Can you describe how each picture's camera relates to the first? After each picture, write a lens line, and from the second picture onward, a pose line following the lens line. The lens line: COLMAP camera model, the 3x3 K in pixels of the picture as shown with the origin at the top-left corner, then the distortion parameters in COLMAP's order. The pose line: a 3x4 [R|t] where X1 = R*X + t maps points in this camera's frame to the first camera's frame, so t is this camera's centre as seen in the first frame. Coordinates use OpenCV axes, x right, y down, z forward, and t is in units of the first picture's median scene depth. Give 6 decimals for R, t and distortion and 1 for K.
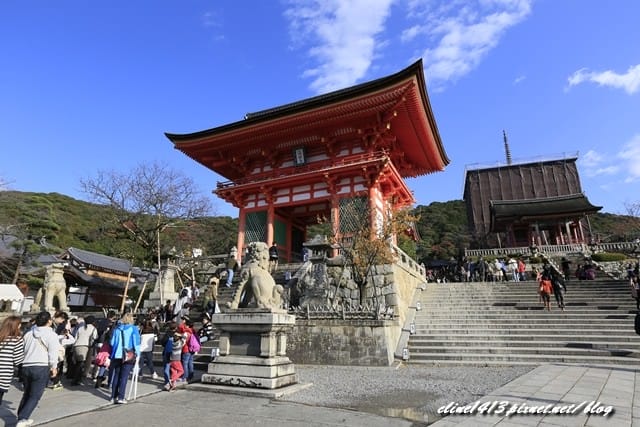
lens RADIAL K [[373.2, 0, 316.9], [0, 373.2, 212.1], [0, 0, 1]] dist [-0.011168, 0.004118]
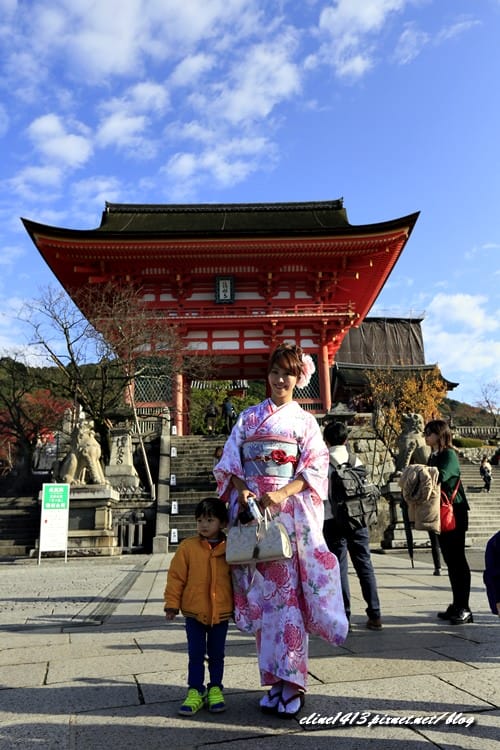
lens RADIAL K [[598.5, 0, 256.5], [0, 598.5, 368.5], [0, 0, 1]] dist [0.047032, 0.000243]
pose [[0.902512, 0.091966, 0.420731, -0.477215], [-0.100610, 0.994925, -0.001656, 0.001568], [-0.418748, -0.040835, 0.907184, -0.113625]]
